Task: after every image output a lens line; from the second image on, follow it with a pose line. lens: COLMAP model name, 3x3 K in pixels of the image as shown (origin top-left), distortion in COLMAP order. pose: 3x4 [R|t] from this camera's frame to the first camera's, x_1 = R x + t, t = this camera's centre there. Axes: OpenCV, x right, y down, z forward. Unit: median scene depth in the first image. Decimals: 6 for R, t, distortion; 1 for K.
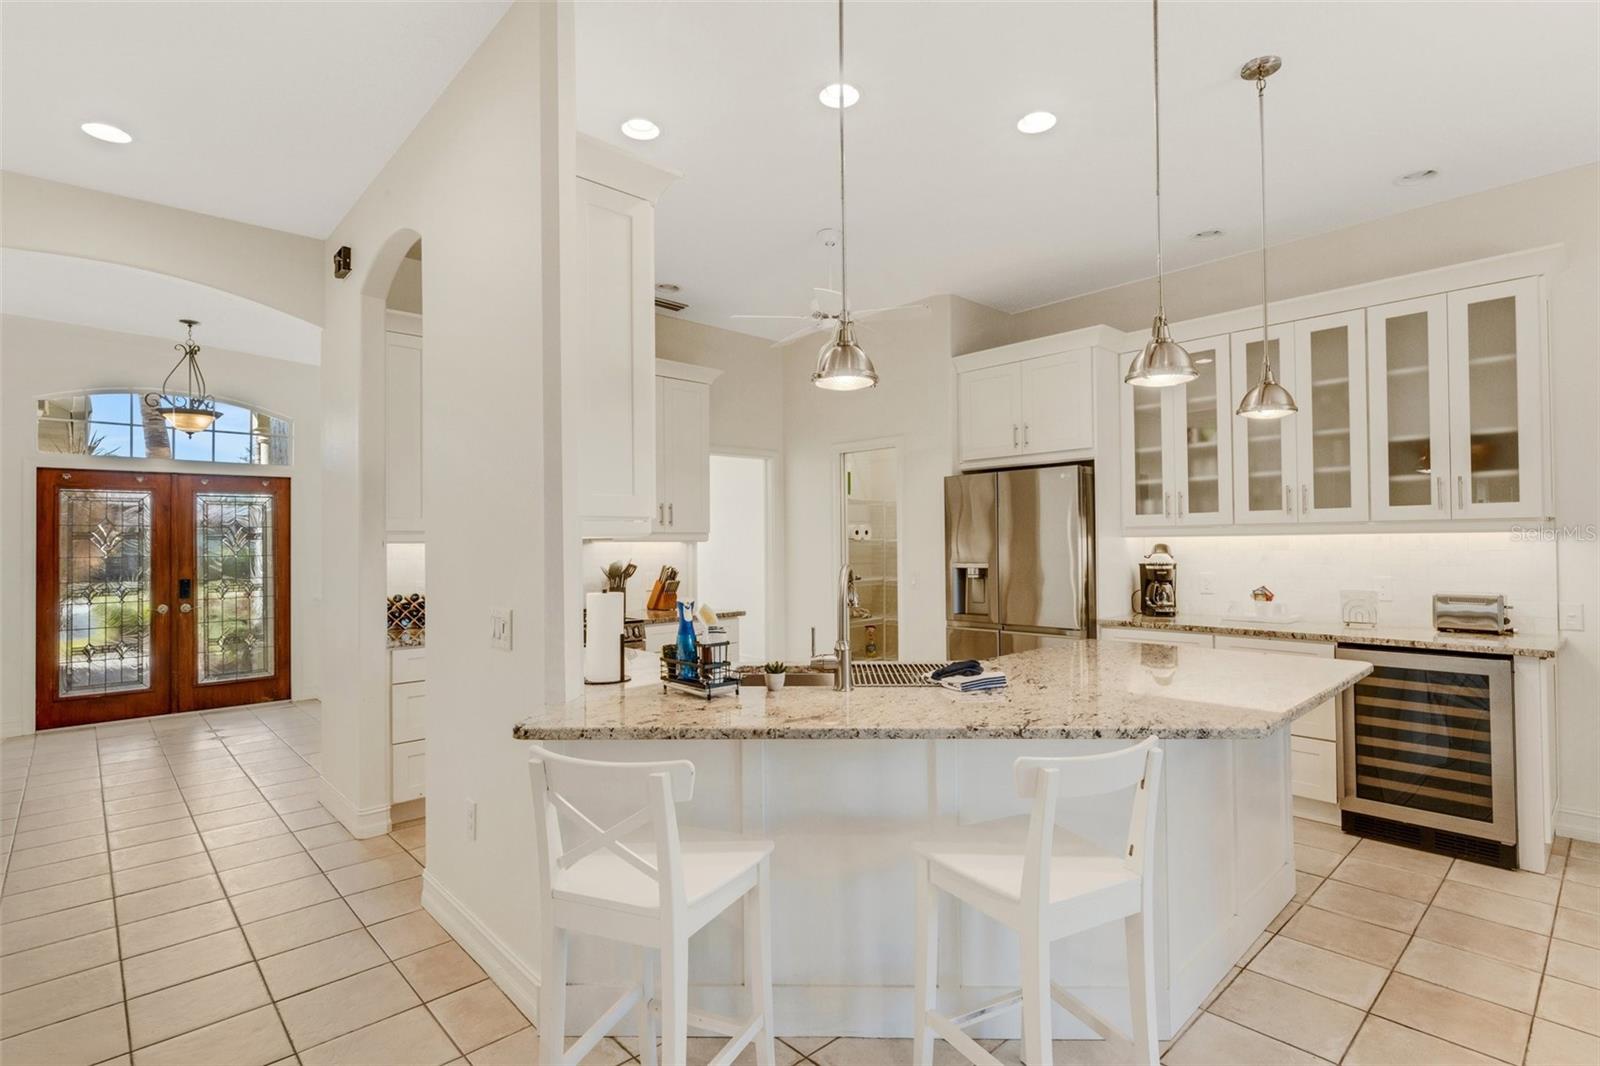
lens RADIAL K [[781.7, 0, 802.6], [0, 781.7, 537.9], [0, 0, 1]] dist [0.000836, 0.000052]
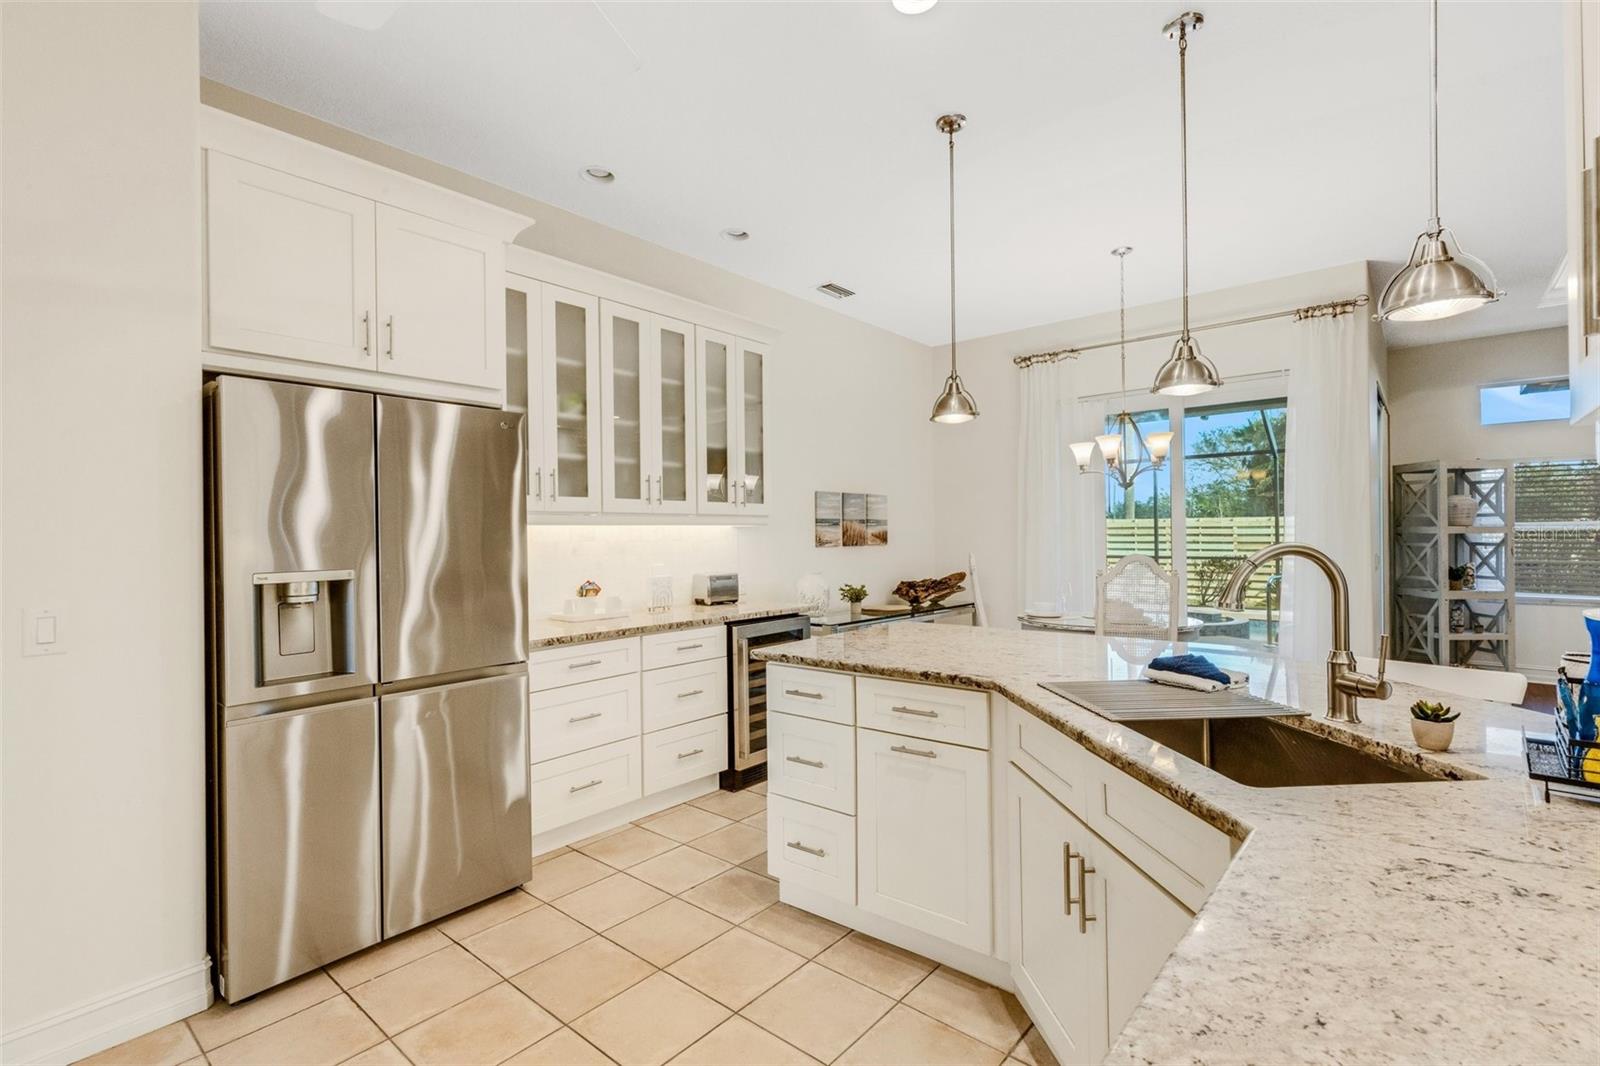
lens RADIAL K [[727.6, 0, 800.6], [0, 727.6, 534.9], [0, 0, 1]] dist [0.008431, -0.001069]
pose [[-0.120721, 0.005702, 0.992670, -0.319833], [-0.007230, 0.999952, -0.006623, 0.013394], [-0.992660, -0.007976, -0.120674, 0.913315]]
